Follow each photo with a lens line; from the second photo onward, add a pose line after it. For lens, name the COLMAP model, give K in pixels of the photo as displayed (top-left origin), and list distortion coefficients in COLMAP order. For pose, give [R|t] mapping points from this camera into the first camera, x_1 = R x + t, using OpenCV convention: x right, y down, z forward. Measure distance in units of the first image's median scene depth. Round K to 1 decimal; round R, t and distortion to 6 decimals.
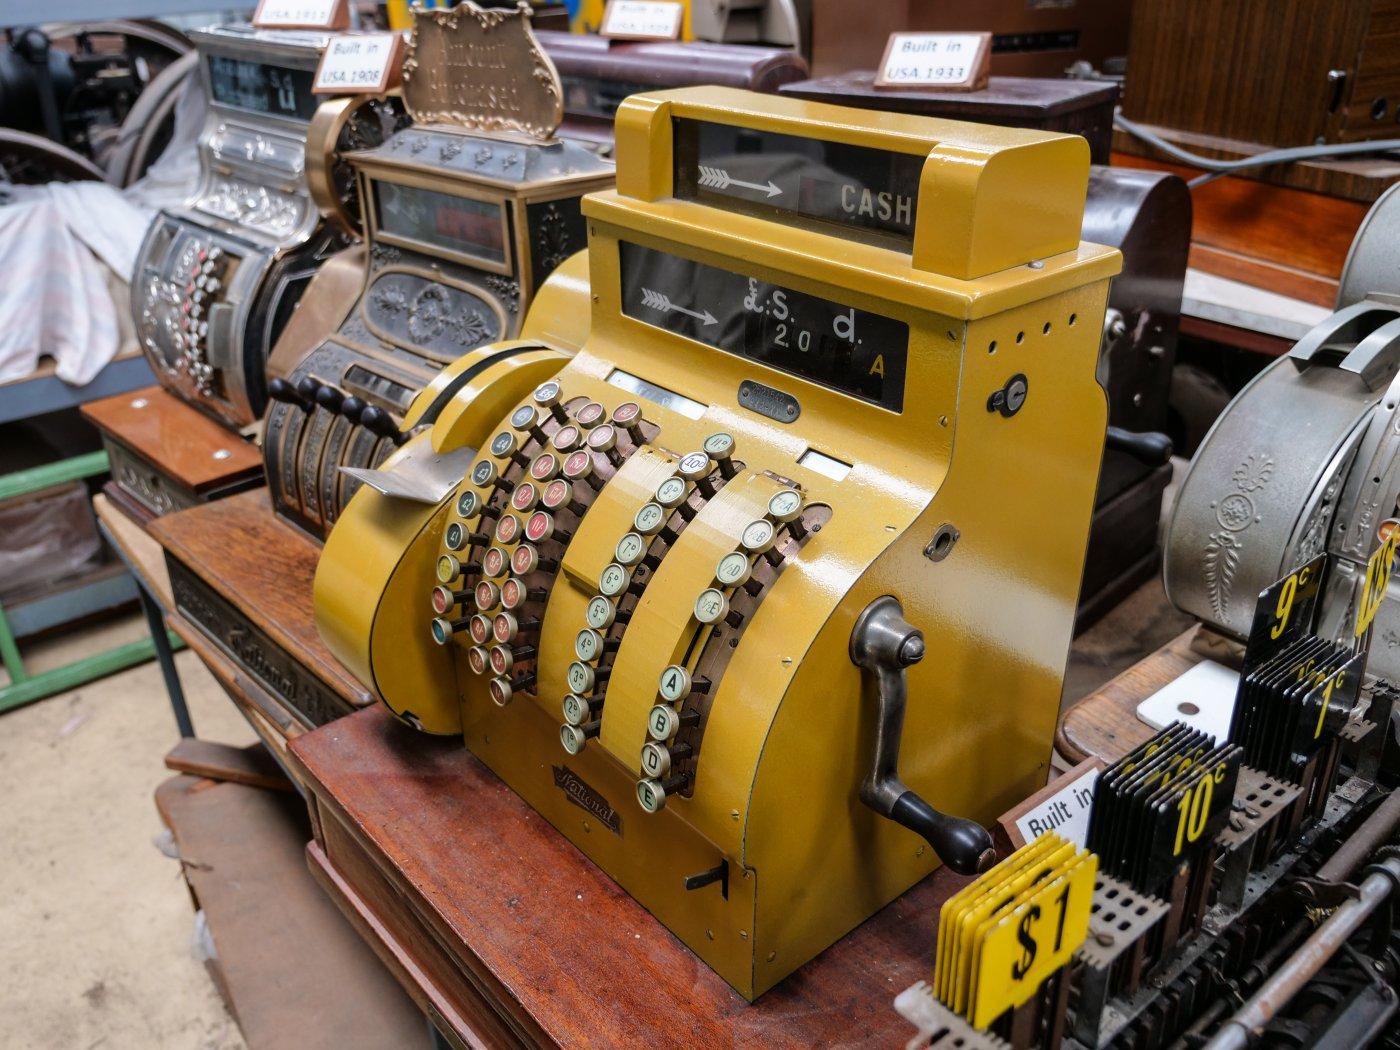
lens RADIAL K [[1196.6, 0, 700.0], [0, 1196.6, 525.0], [0, 0, 1]] dist [0.016604, -0.018997]
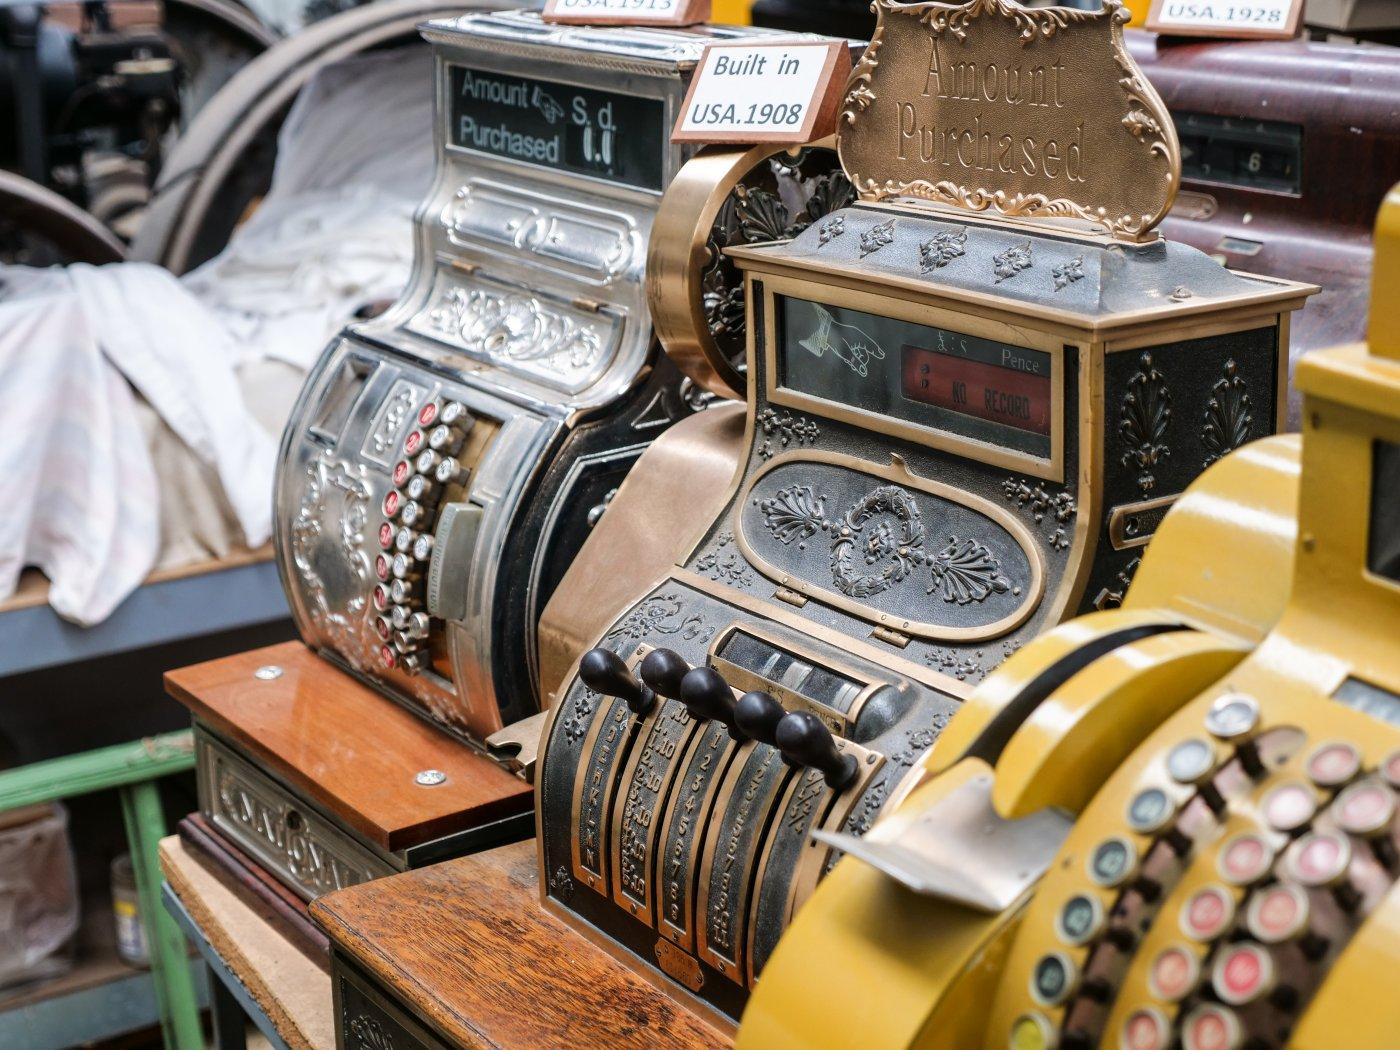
lens RADIAL K [[2412.9, 0, 700.0], [0, 2412.9, 525.0], [0, 0, 1]] dist [0.058643, 0.209230]
pose [[0.985390, 0.038304, -0.165947, -0.118359], [-0.065526, 0.984644, -0.161810, -0.003194], [0.157201, 0.170320, 0.972769, -0.061934]]
